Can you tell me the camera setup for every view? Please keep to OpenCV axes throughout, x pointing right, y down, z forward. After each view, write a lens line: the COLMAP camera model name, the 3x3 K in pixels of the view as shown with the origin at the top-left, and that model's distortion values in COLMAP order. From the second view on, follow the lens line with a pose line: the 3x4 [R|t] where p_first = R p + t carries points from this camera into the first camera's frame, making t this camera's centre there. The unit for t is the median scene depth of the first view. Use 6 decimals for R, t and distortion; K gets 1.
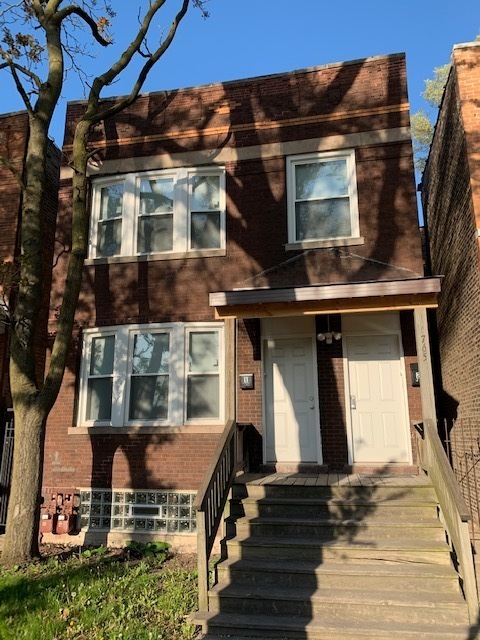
lens RADIAL K [[489.0, 0, 242.2], [0, 489.0, 319.7], [0, 0, 1]] dist [0.007755, -0.007145]
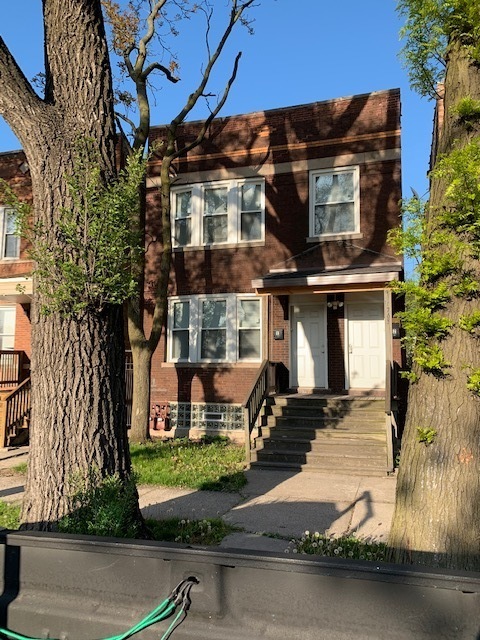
lens RADIAL K [[489.0, 0, 242.2], [0, 489.0, 319.7], [0, 0, 1]] dist [0.007755, -0.007145]
pose [[0.993592, 0.004338, -0.112946, 0.060193], [0.009246, 0.992794, 0.119472, -0.087458], [0.112650, -0.119751, 0.986392, -0.435100]]
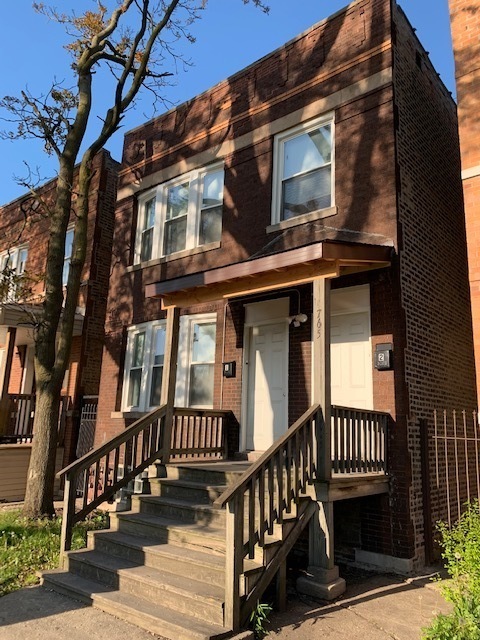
lens RADIAL K [[489.0, 0, 242.2], [0, 489.0, 319.7], [0, 0, 1]] dist [0.007755, -0.007145]
pose [[0.878989, -0.067089, -0.472098, 0.481119], [0.067376, 0.997594, -0.016321, 0.040194], [0.472057, -0.017462, 0.881395, 0.119241]]
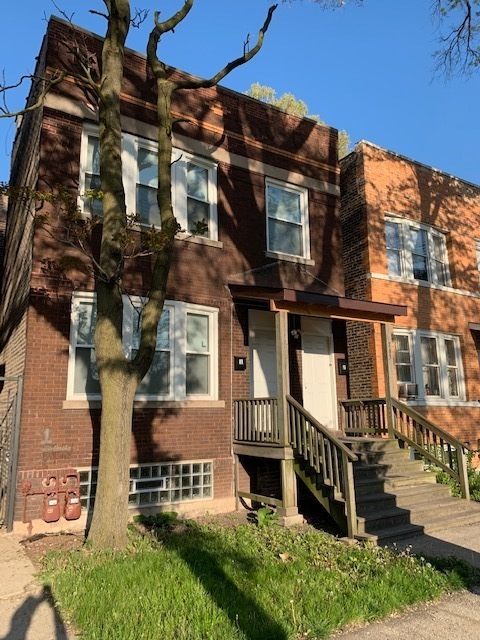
lens RADIAL K [[495.3, 0, 240.8], [0, 495.3, 317.8], [0, 0, 1]] dist [0.026370, -0.006502]
pose [[0.717994, 0.131066, 0.683598, -0.752236], [-0.146243, 0.988596, -0.035941, 0.058944], [-0.680512, -0.074166, 0.728974, 0.146362]]
